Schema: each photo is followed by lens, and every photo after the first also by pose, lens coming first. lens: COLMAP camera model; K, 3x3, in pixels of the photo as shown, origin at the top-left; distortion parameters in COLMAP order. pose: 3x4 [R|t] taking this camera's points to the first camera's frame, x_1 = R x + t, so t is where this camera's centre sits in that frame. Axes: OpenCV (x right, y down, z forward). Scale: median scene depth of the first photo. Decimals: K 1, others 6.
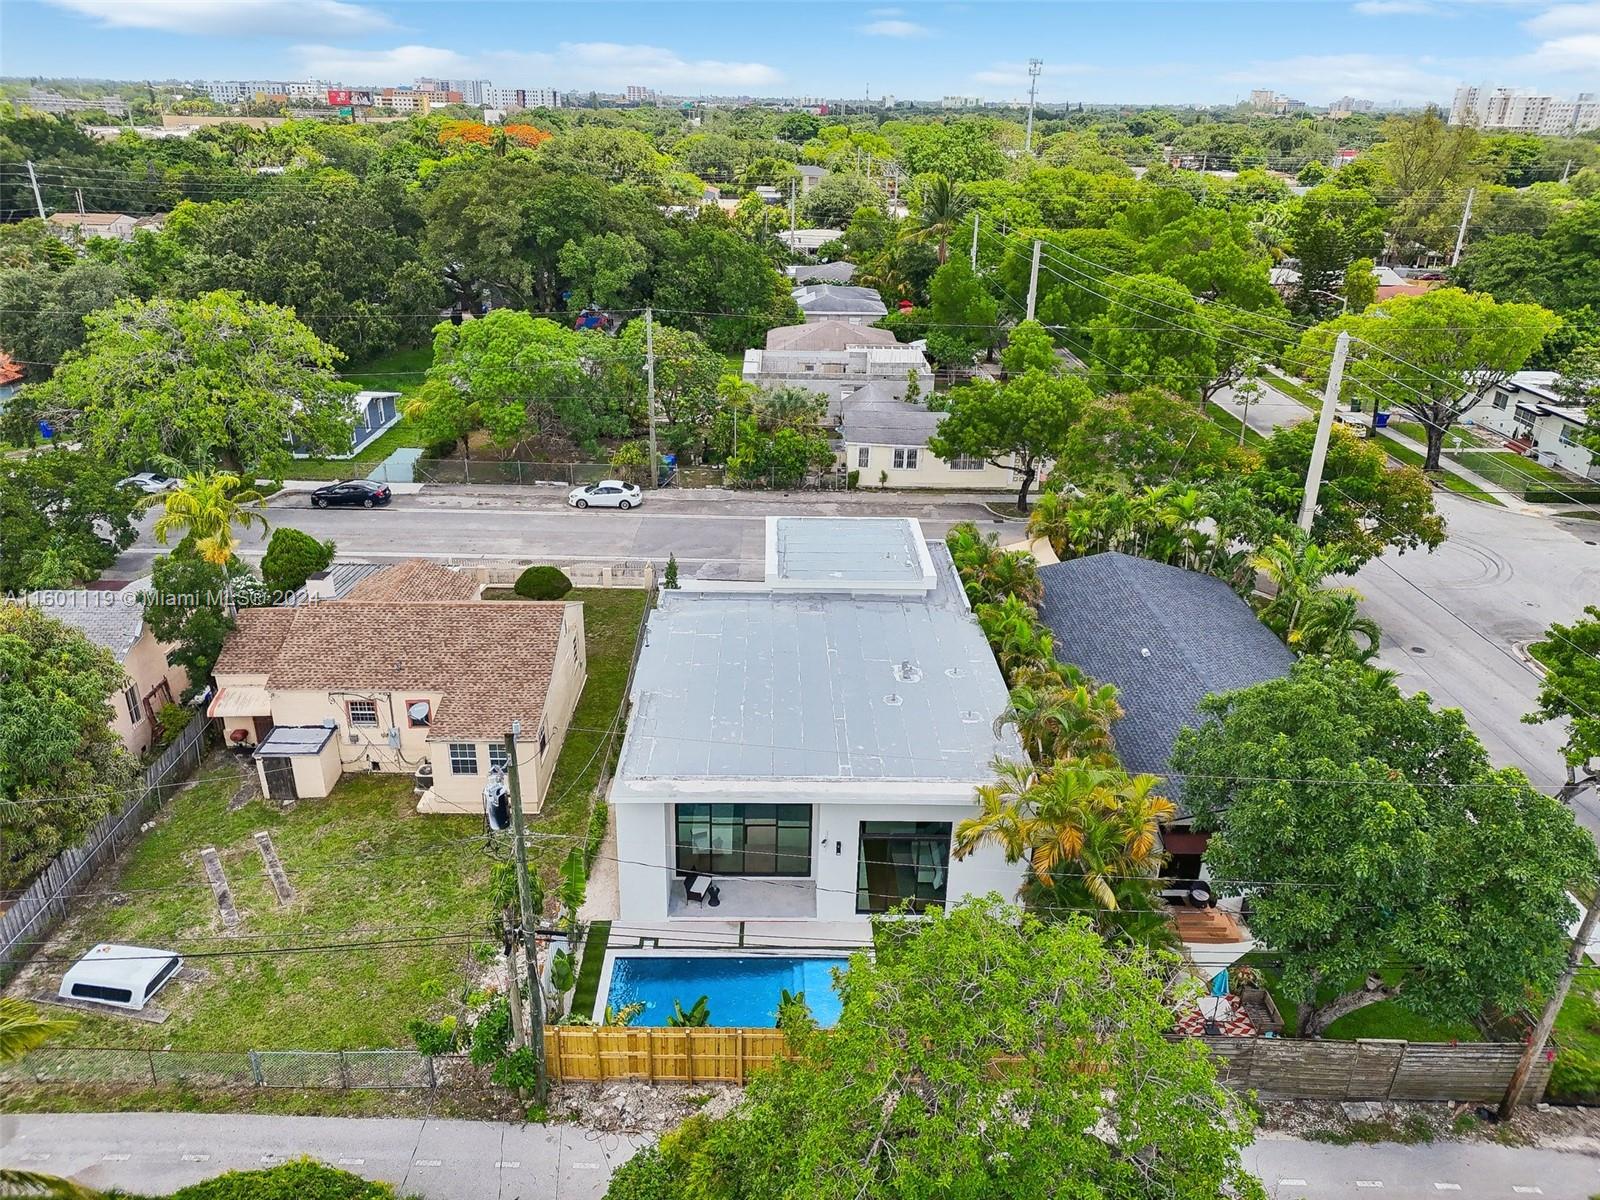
lens RADIAL K [[1111.7, 0, 791.5], [0, 1111.7, 631.7], [0, 0, 1]] dist [0.081019, -0.059716]
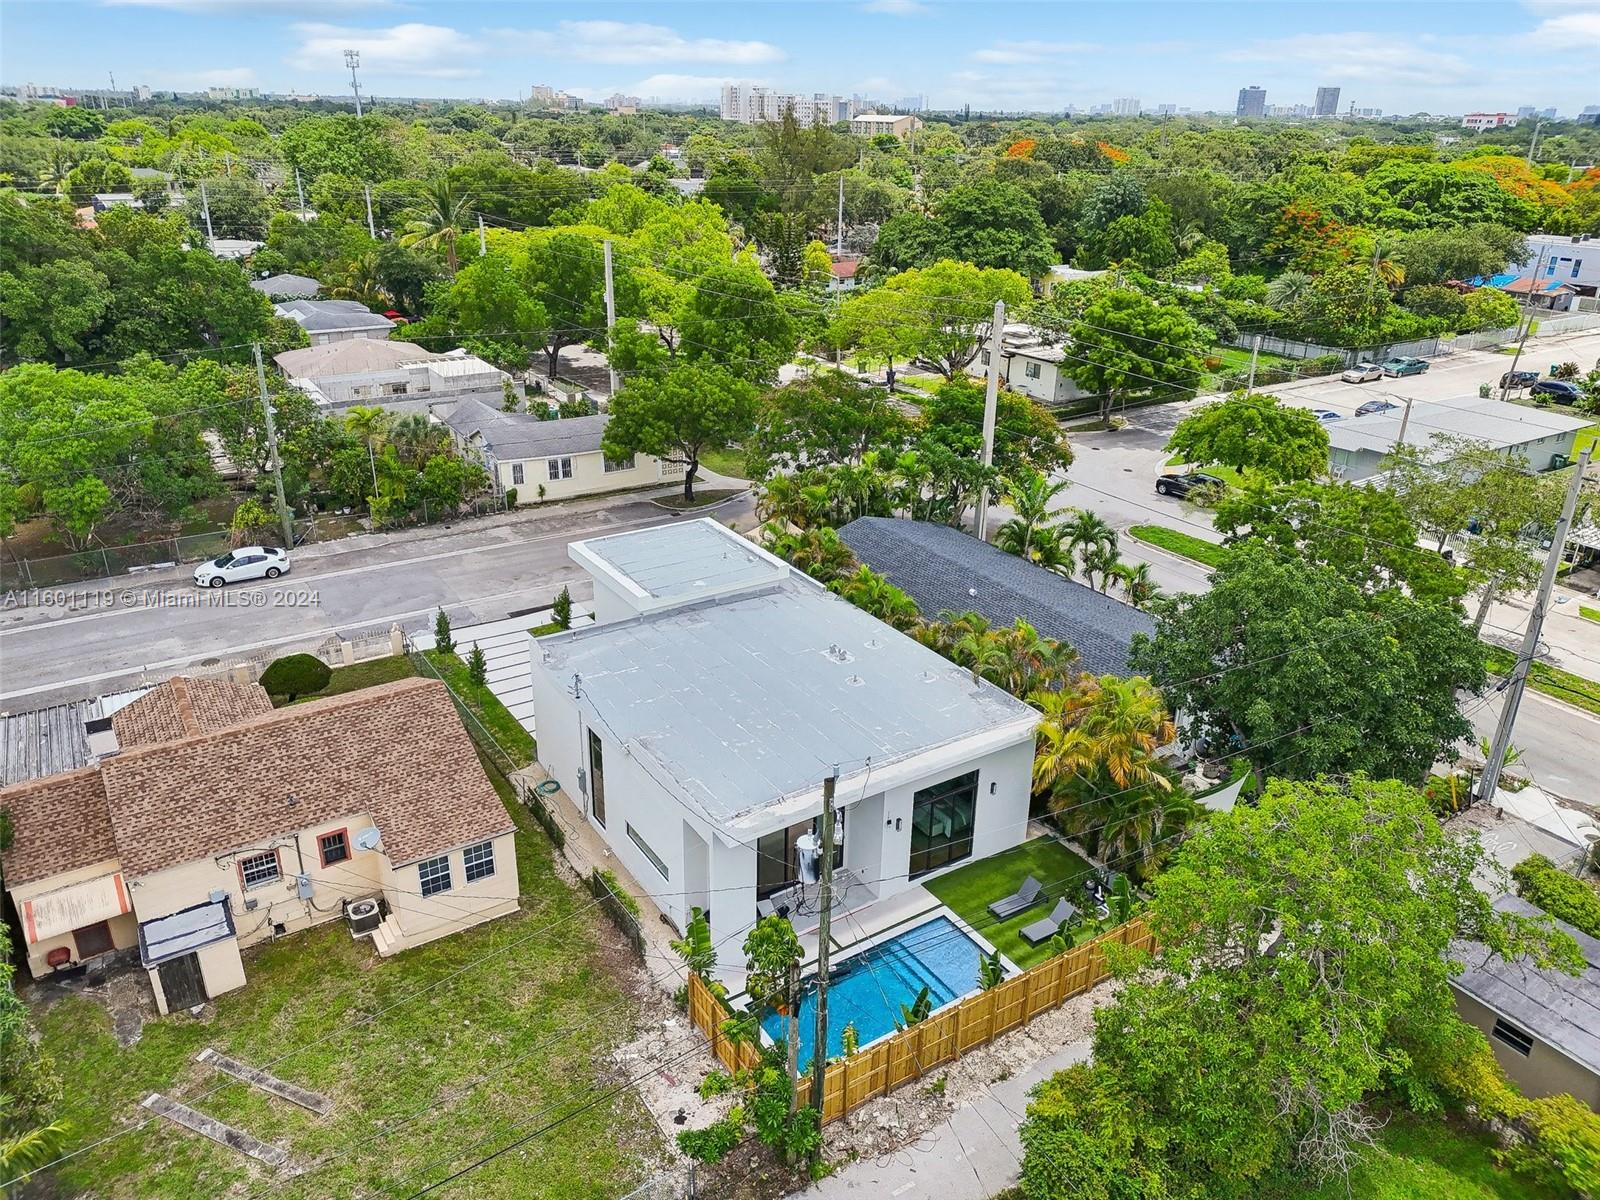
lens RADIAL K [[1111.7, 0, 791.5], [0, 1111.7, 631.7], [0, 0, 1]] dist [0.081019, -0.059716]
pose [[0.850247, -0.231646, 0.472674, -0.227006], [0.229702, 0.971233, 0.062789, -0.032321], [-0.473621, 0.055188, 0.878998, 0.053300]]
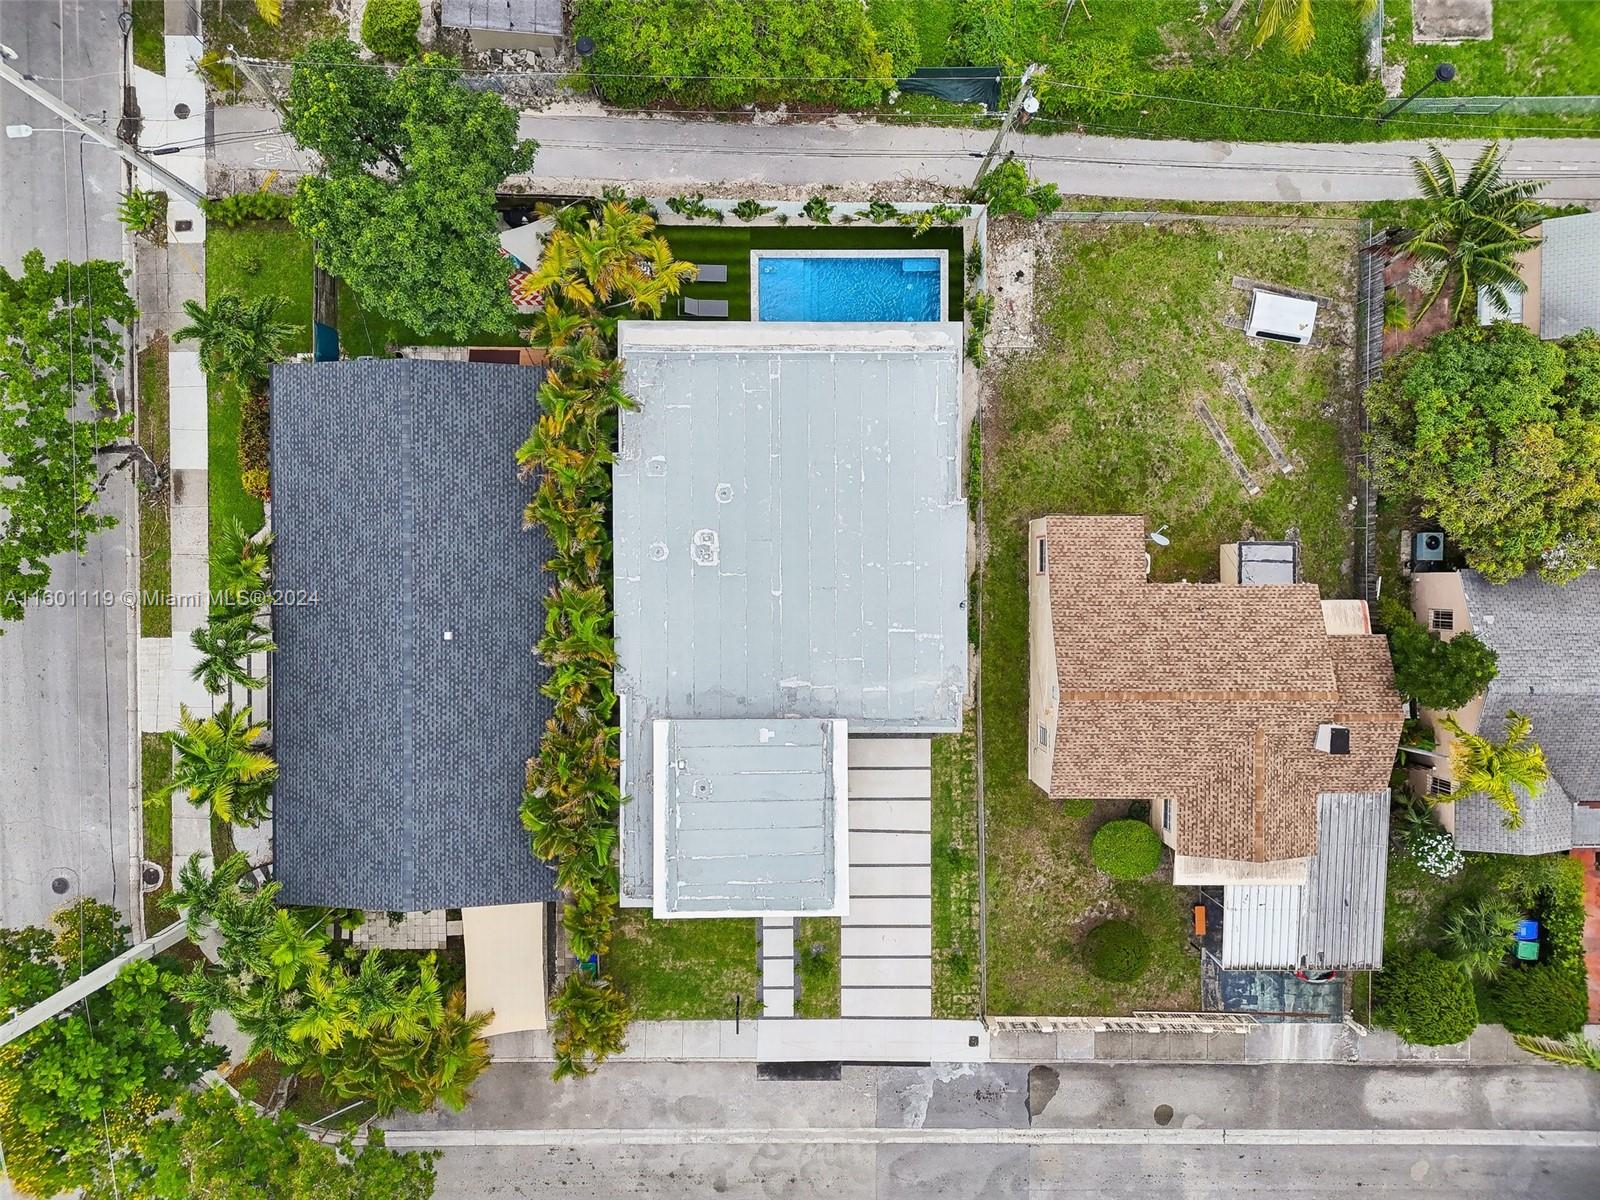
lens RADIAL K [[1117.5, 0, 782.7], [0, 1117.5, 598.1], [0, 0, 1]] dist [0.108159, -0.124930]
pose [[-0.998741, -0.019283, -0.046315, 0.048751], [-0.033050, -0.441657, 0.896575, -0.502545], [-0.037744, 0.896977, 0.440464, 0.317801]]
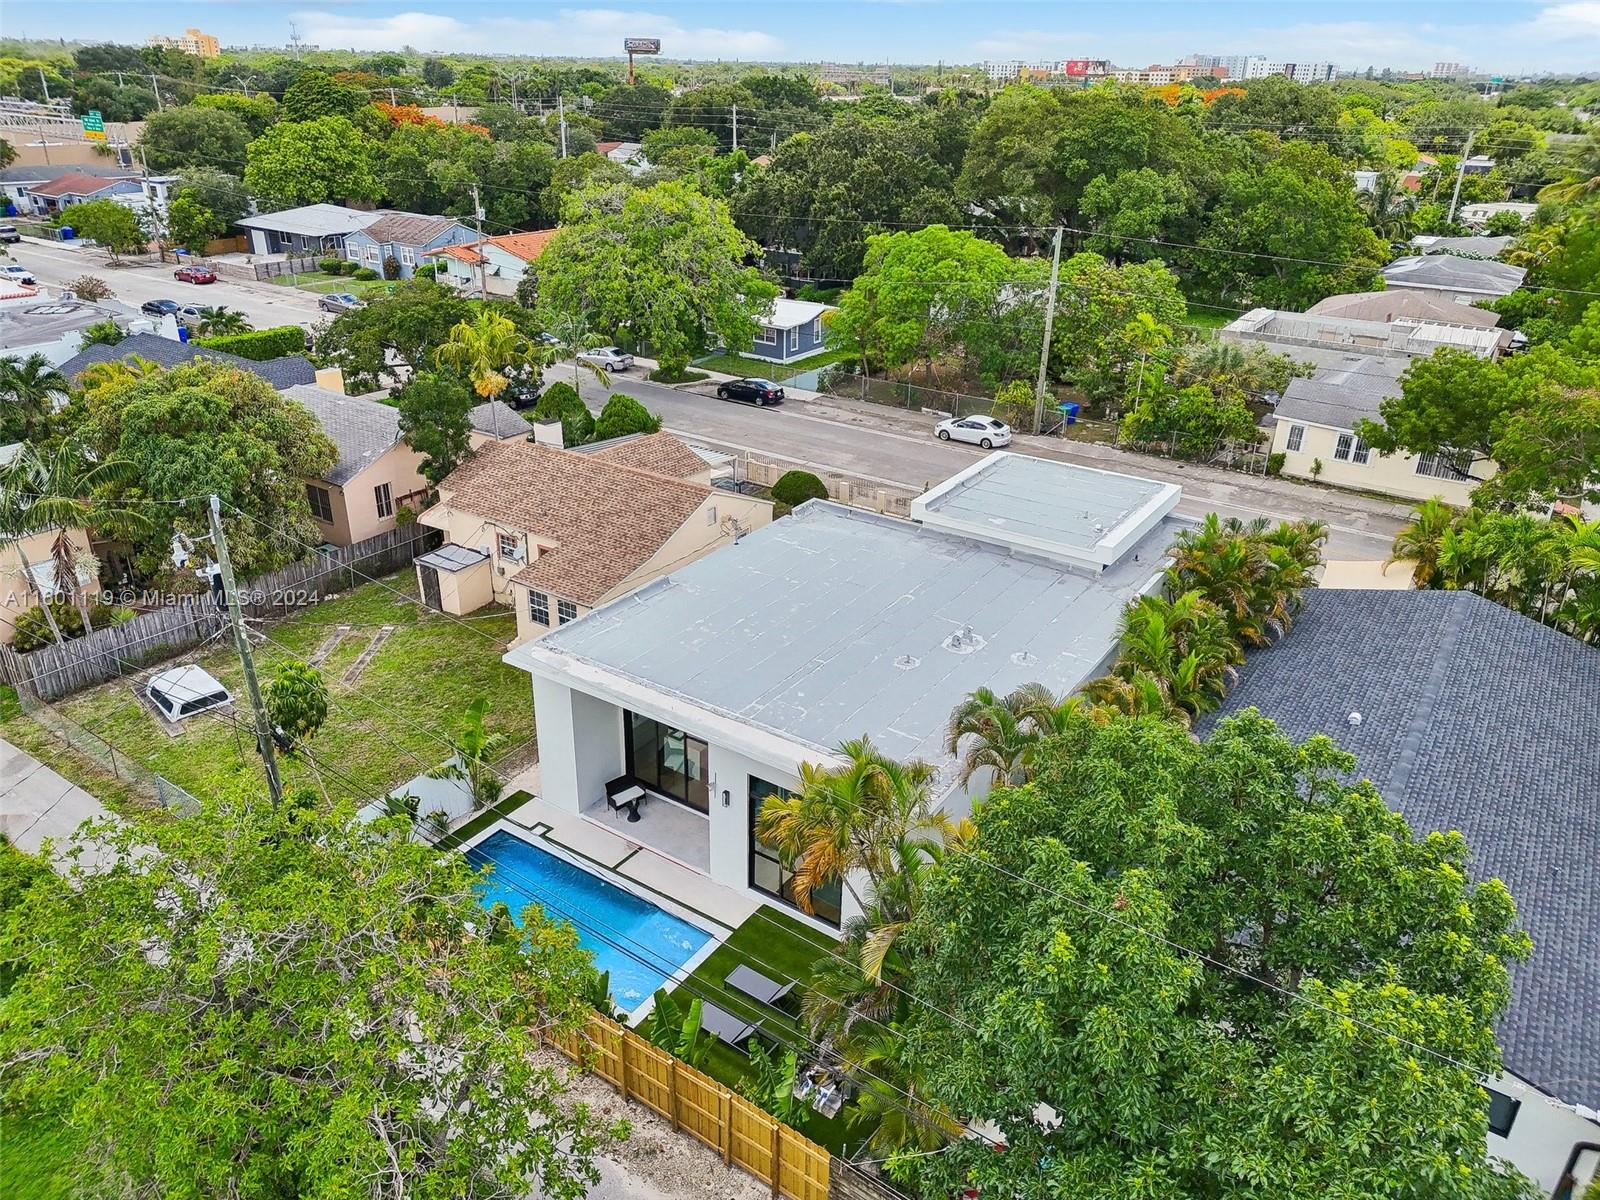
lens RADIAL K [[1117.5, 0, 782.7], [0, 1117.5, 598.1], [0, 0, 1]] dist [0.108159, -0.124930]
pose [[0.823281, 0.241740, -0.513586, 0.212963], [-0.247539, 0.967116, 0.058405, -0.003873], [0.510816, 0.079048, 0.856048, 0.135183]]
